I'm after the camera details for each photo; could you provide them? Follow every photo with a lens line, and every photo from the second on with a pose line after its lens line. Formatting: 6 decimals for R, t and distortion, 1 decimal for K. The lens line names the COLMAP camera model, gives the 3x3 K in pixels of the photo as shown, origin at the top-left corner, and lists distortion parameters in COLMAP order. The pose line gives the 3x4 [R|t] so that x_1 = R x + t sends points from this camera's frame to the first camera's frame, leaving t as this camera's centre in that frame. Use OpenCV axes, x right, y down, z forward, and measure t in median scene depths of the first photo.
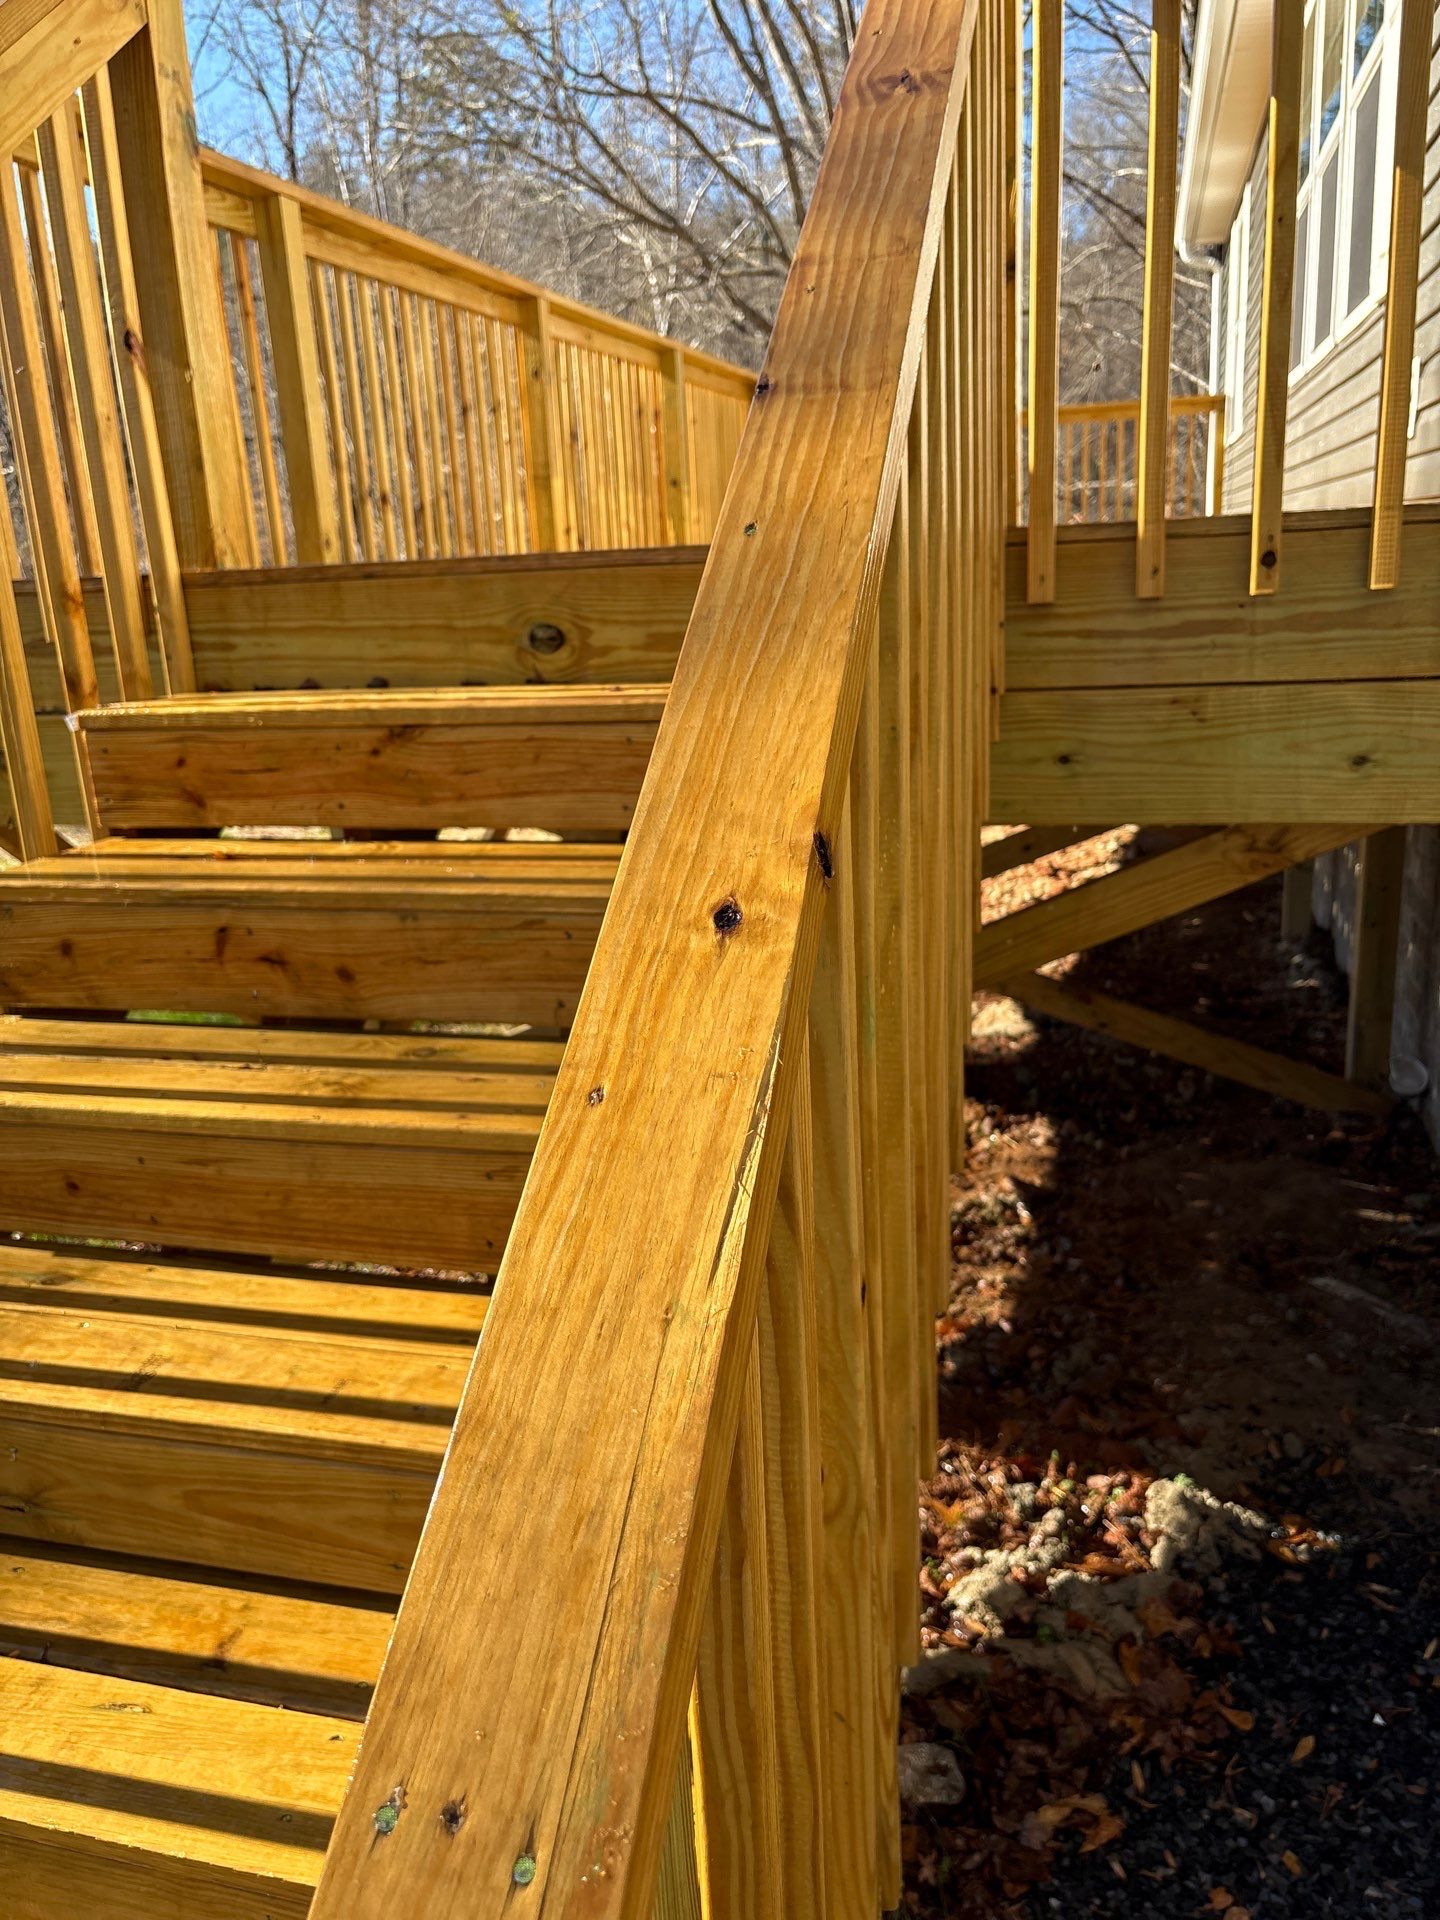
lens RADIAL K [[1463.5, 0, 716.0], [0, 1463.5, 958.2], [0, 0, 1]] dist [0.037912, -0.033883]
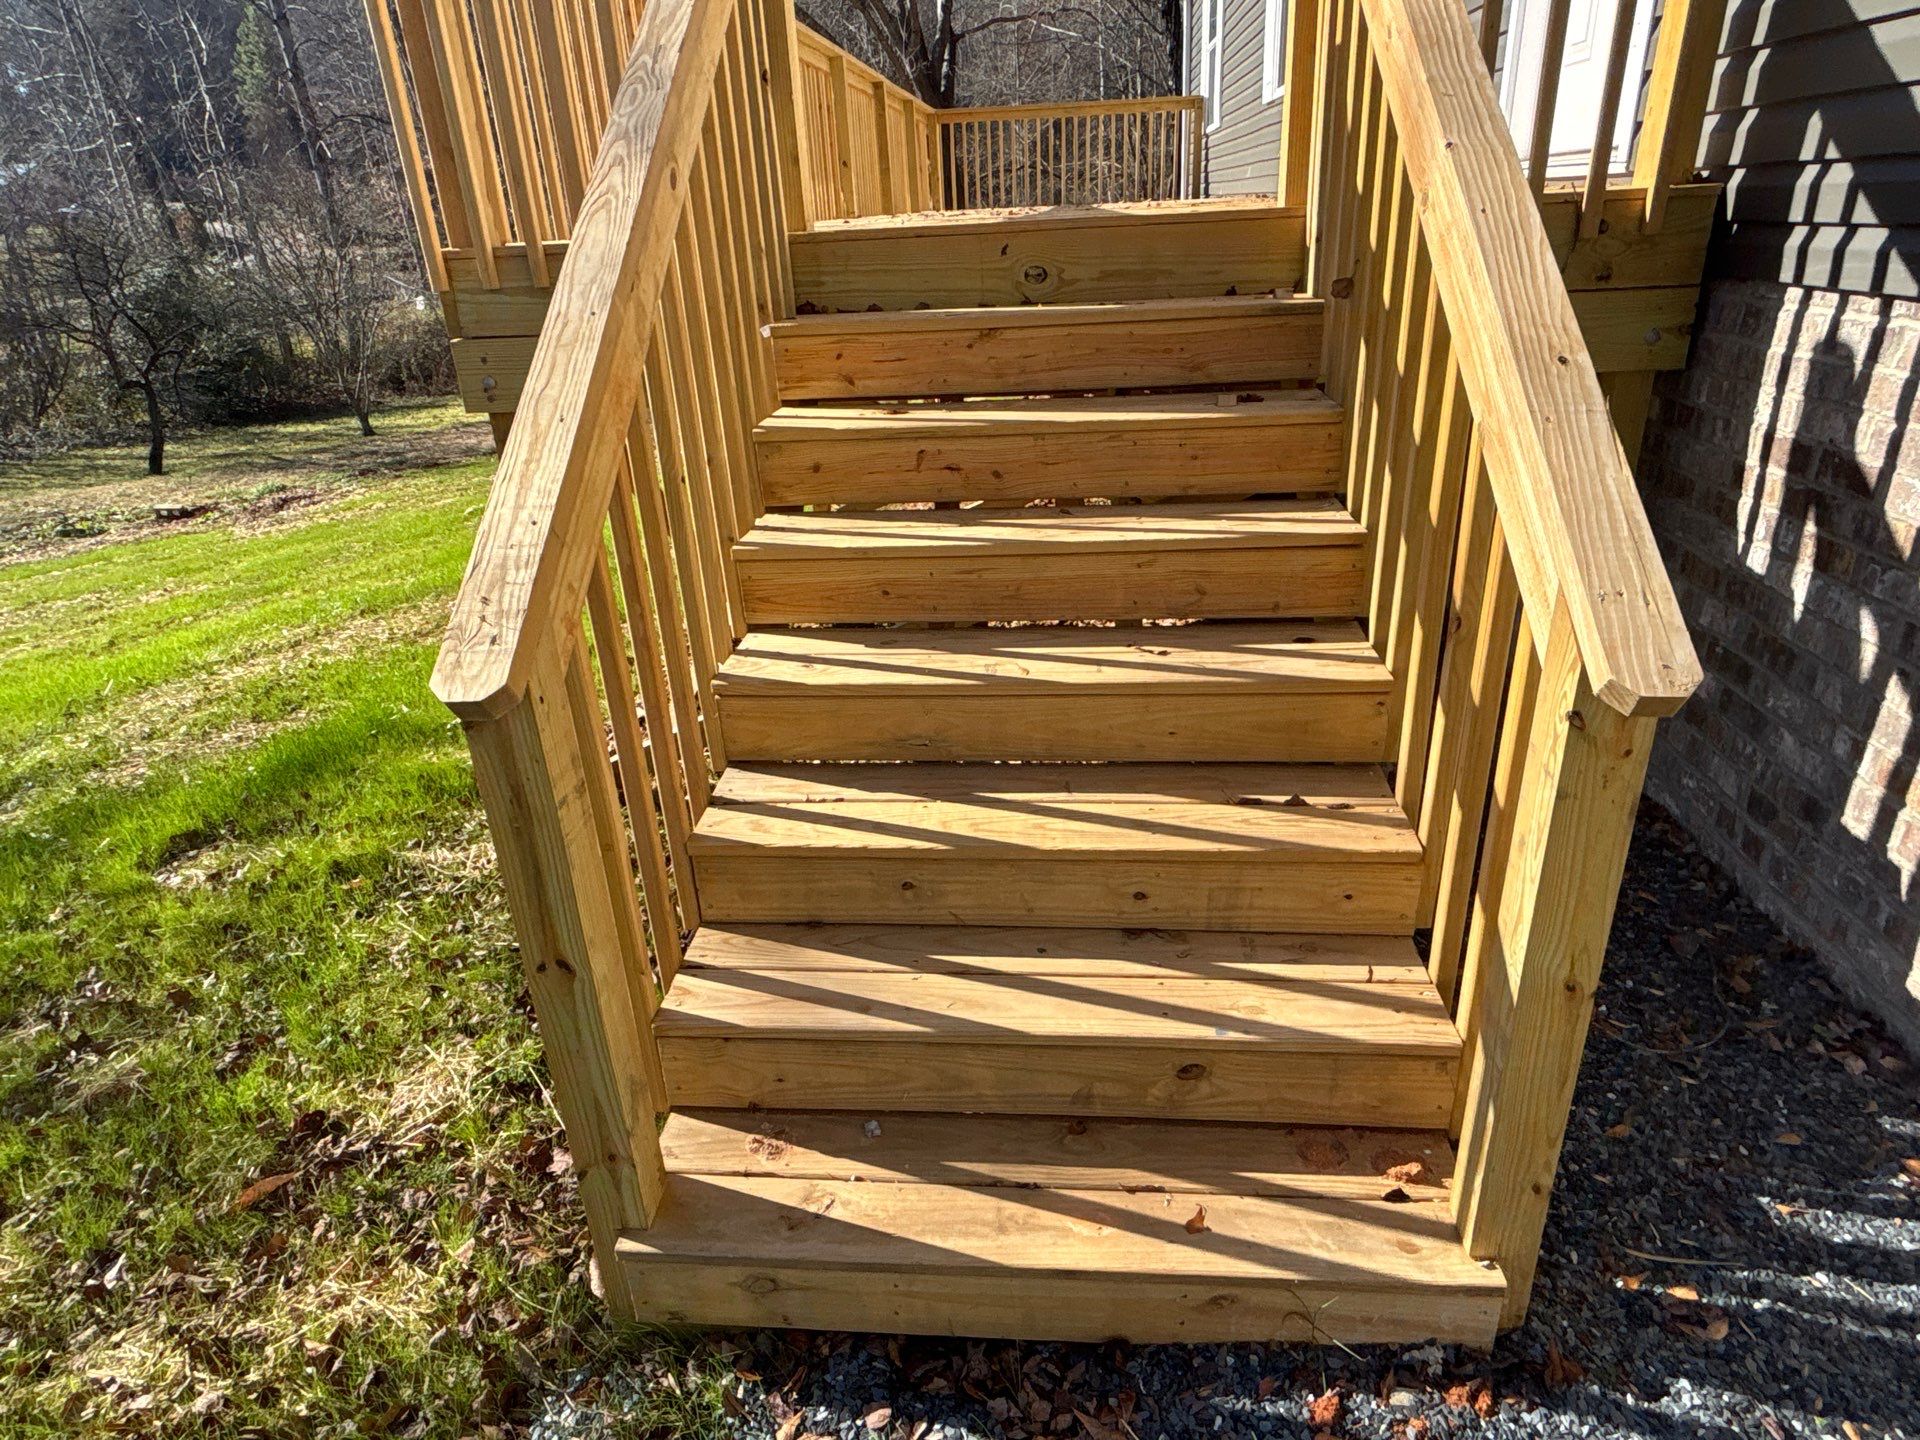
lens RADIAL K [[1133.8, 0, 962.2], [0, 1133.8, 727.1], [0, 0, 1]] dist [-0.001922, -0.000768]
pose [[0.984157, -0.073944, 0.161142, -0.127346], [0.048548, 0.986532, 0.156197, 0.022892], [-0.170522, -0.145899, 0.974493, -0.086131]]
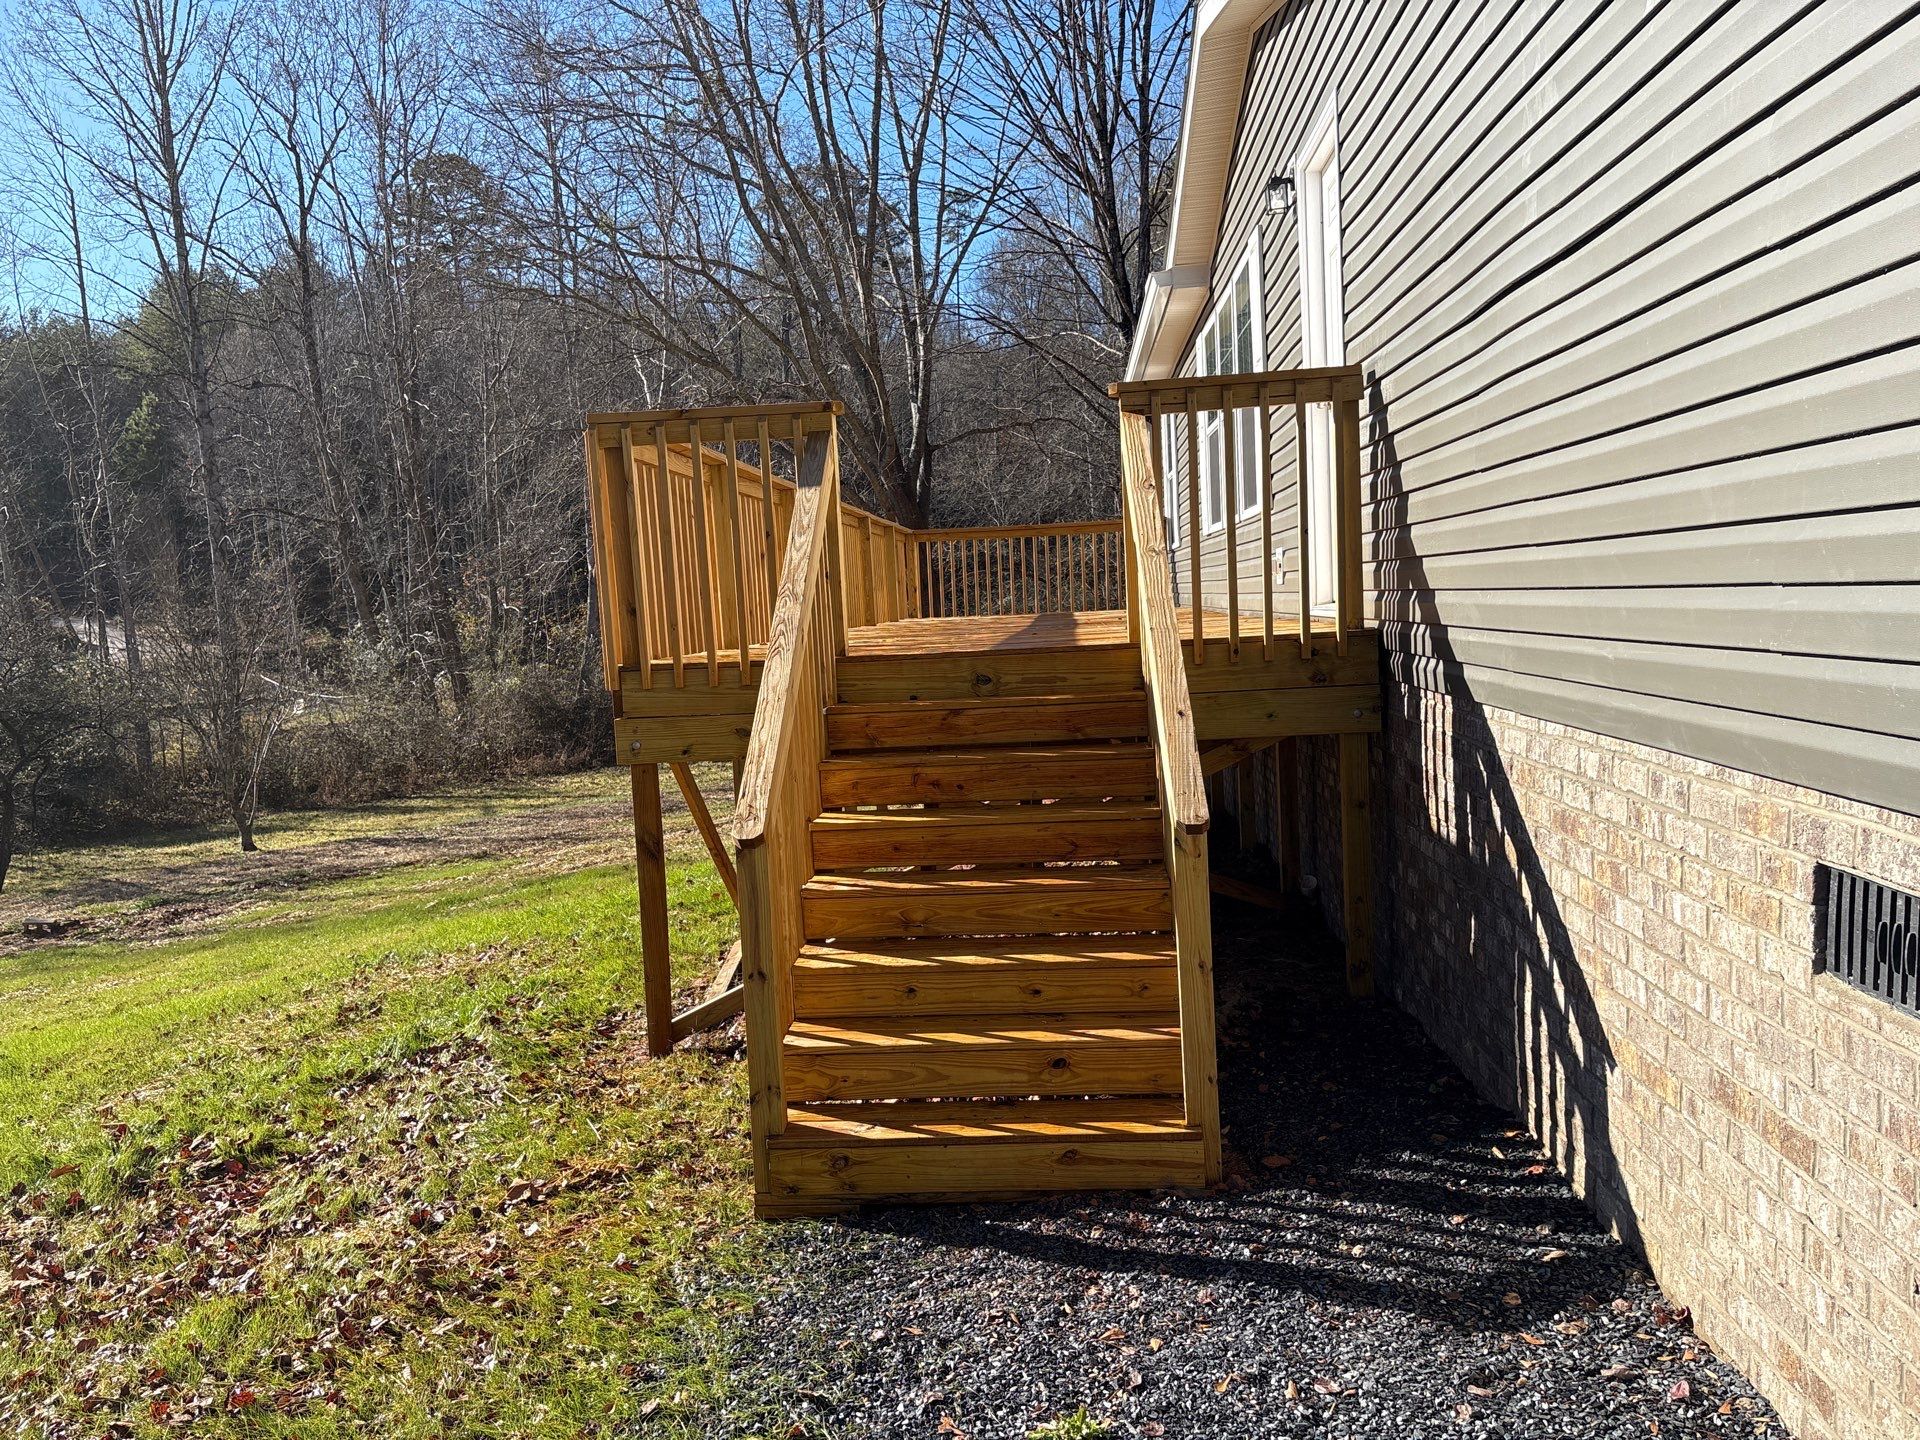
lens RADIAL K [[1463.5, 0, 970.2], [0, 1463.5, 736.3], [0, 0, 1]] dist [0.037912, -0.033883]
pose [[0.980078, -0.020149, 0.197589, -0.196293], [0.056021, 0.982491, -0.177688, 0.105200], [-0.190549, 0.185218, 0.964046, -0.458189]]
